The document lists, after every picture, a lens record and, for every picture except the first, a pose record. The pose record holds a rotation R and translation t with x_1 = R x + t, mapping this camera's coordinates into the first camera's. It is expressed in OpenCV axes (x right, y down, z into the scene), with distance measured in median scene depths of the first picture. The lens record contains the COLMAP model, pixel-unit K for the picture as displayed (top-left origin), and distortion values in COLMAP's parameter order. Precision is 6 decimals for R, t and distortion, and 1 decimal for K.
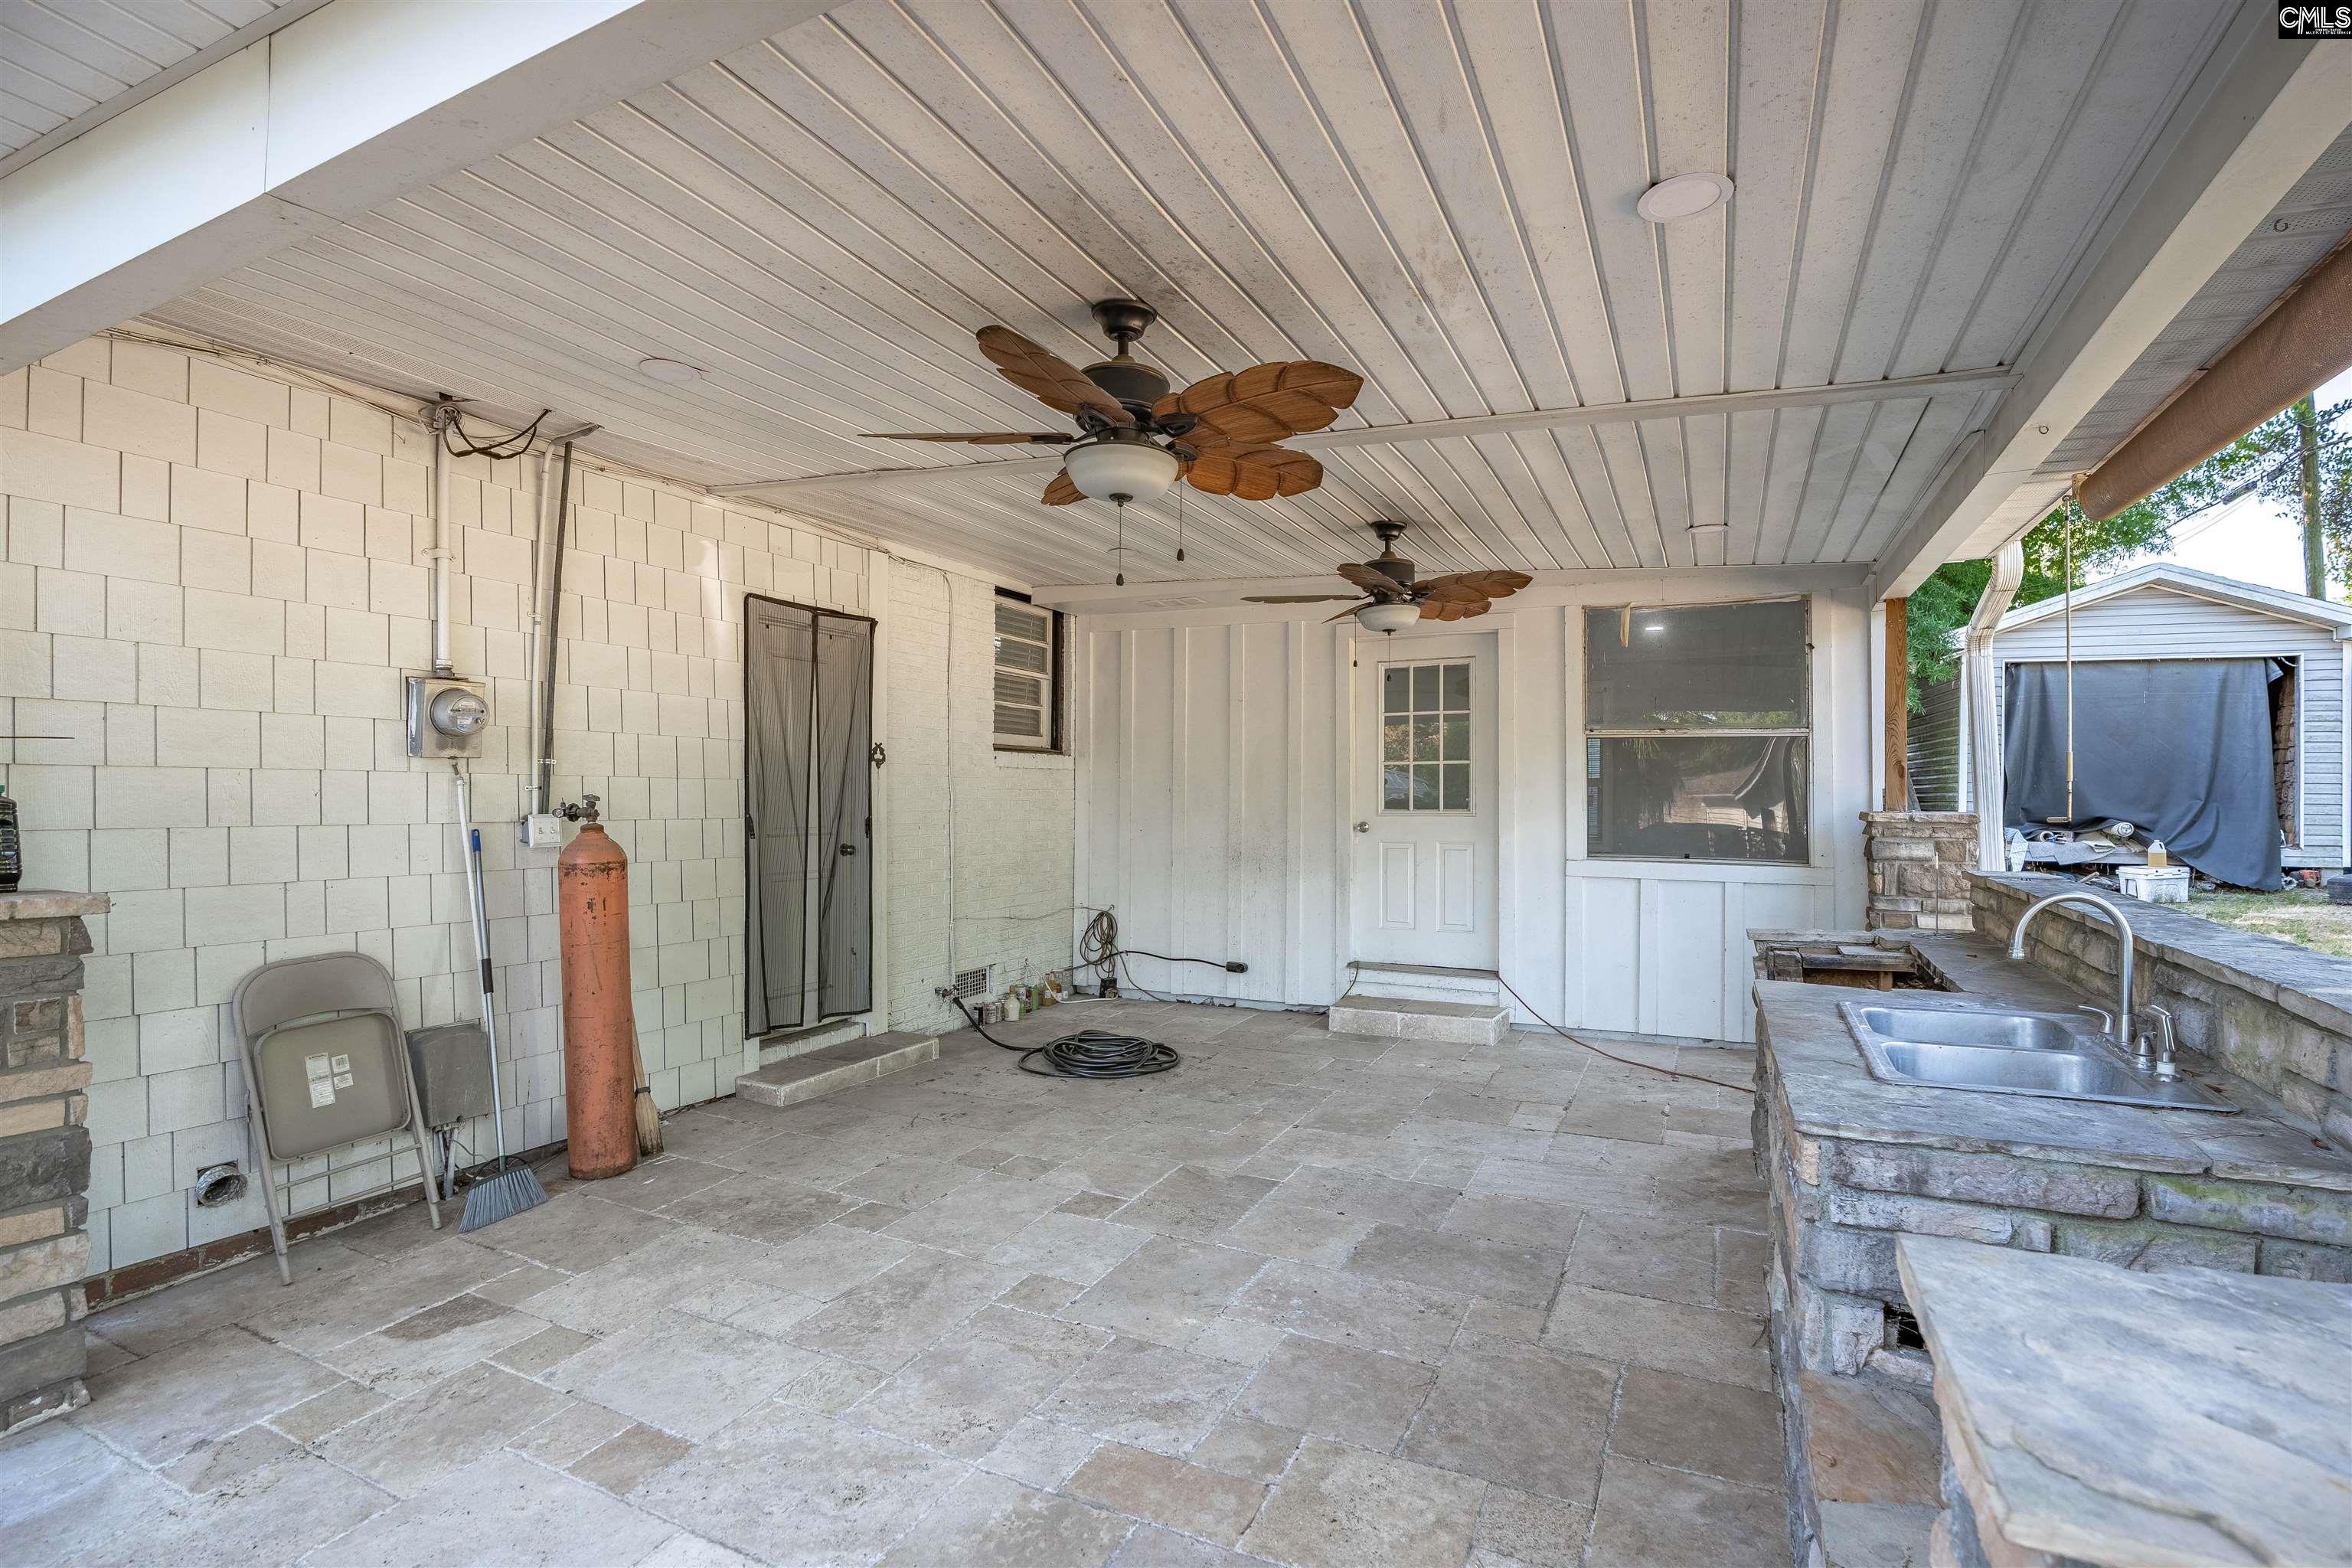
lens RADIAL K [[1102.0, 0, 1171.5], [0, 1102.0, 760.9], [0, 0, 1]] dist [-0.020978, 0.005758]
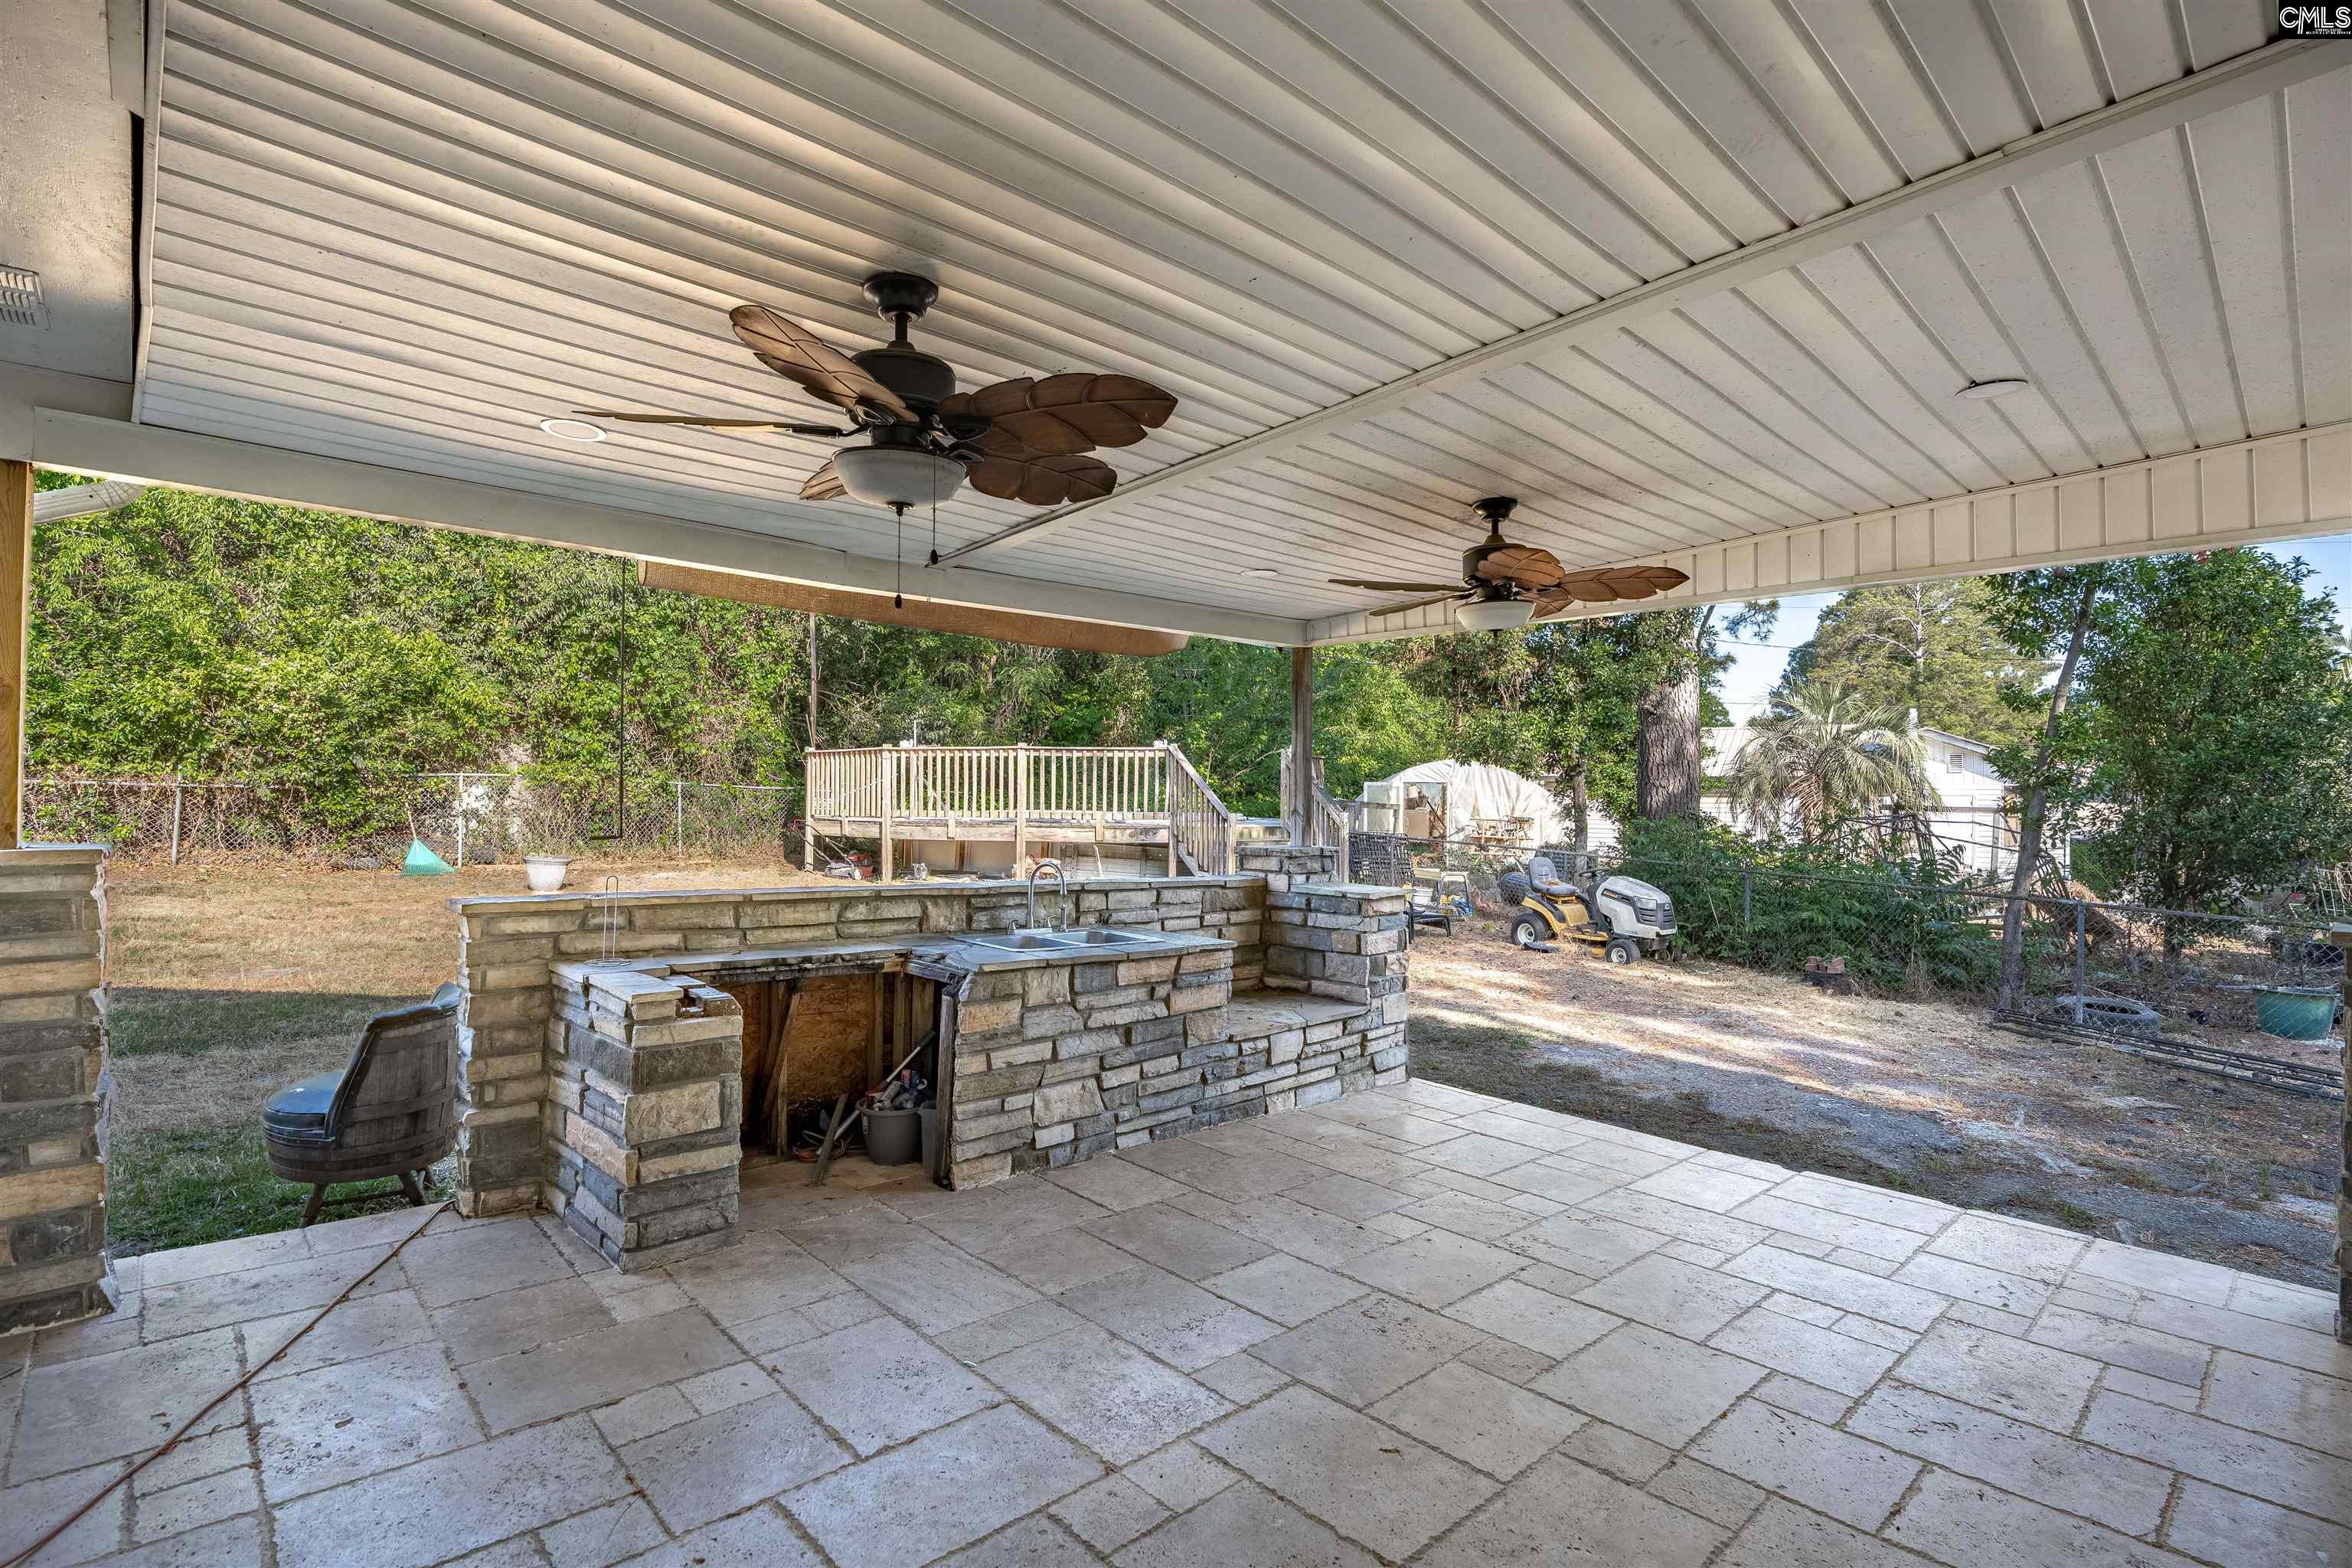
lens RADIAL K [[1136.4, 0, 1207.5], [0, 1136.4, 773.8], [0, 0, 1]] dist [-0.000823, -0.000168]
pose [[-0.944395, -0.010212, 0.328654, -0.112008], [-0.028701, 0.998263, -0.051456, 0.025989], [-0.327558, -0.058028, -0.943048, 1.529021]]
